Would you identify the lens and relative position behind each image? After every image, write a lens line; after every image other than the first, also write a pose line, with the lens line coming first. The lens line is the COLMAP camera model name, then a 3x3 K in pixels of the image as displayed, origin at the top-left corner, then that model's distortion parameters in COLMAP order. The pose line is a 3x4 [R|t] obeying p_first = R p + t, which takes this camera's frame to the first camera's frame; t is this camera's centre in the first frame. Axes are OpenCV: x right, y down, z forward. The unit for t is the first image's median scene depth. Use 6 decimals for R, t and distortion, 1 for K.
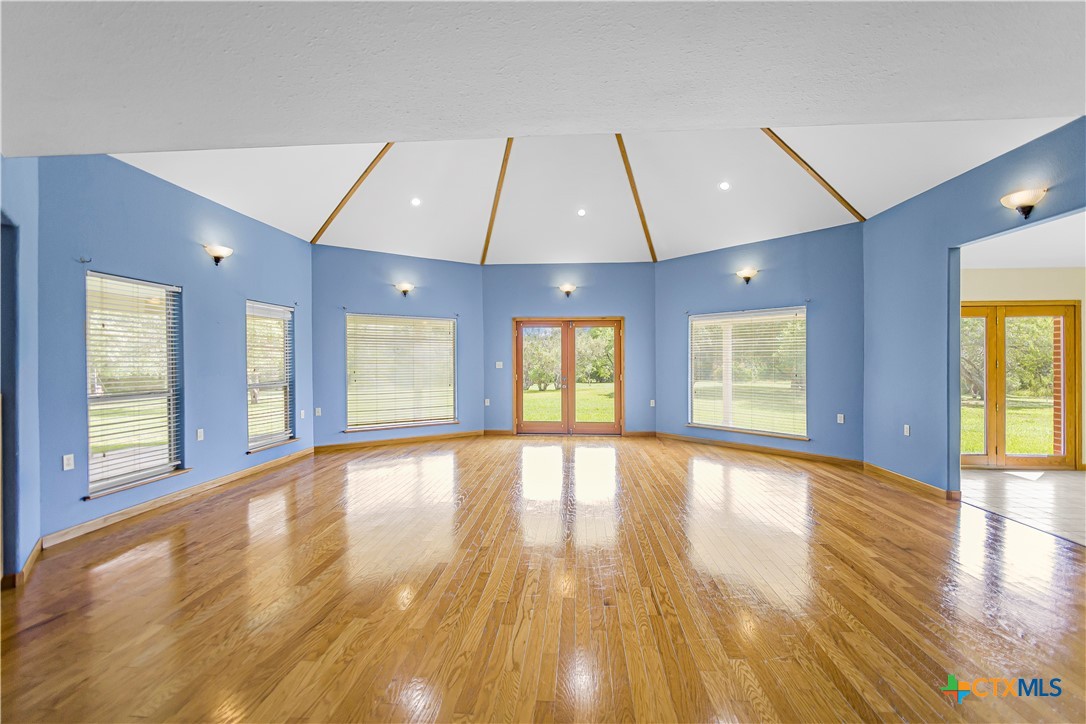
lens RADIAL K [[469.8, 0, 543.0], [0, 469.8, 362.0], [0, 0, 1]] dist [-0.001458, -0.000202]
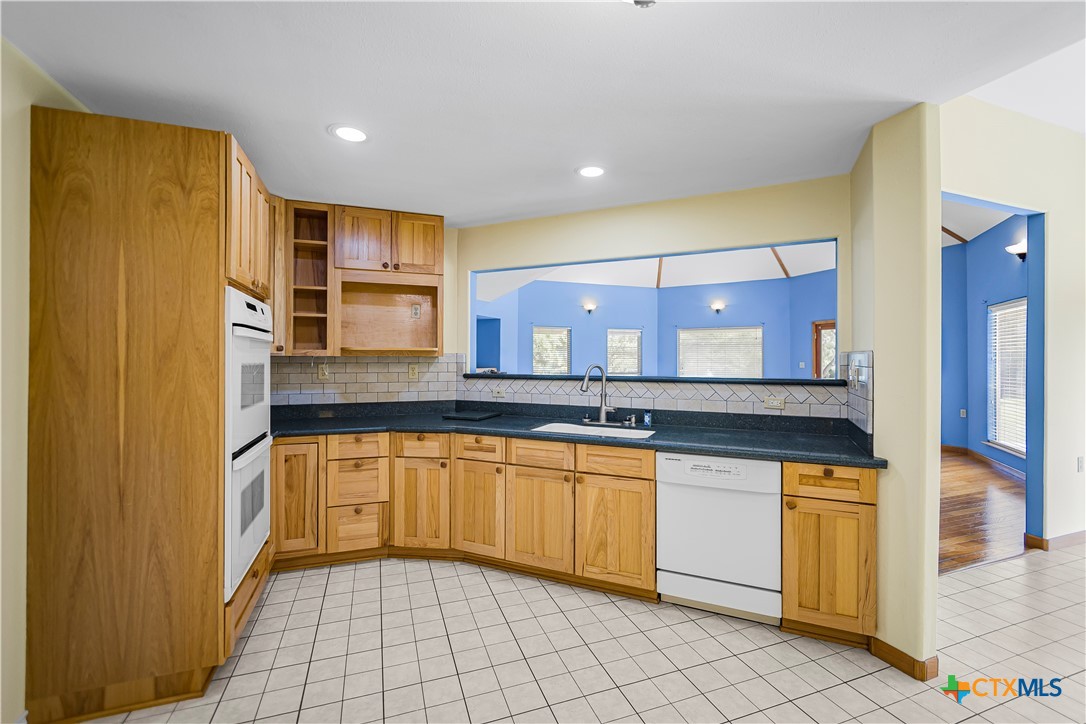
lens RADIAL K [[463.9, 0, 543.0], [0, 463.9, 358.5], [0, 0, 1]] dist [-0.001263, 0.000077]
pose [[0.414638, -0.000201, -0.909986, 0.665607], [-0.003898, 0.999990, -0.001998, -0.004500], [0.909978, 0.004376, 0.414634, -0.013461]]
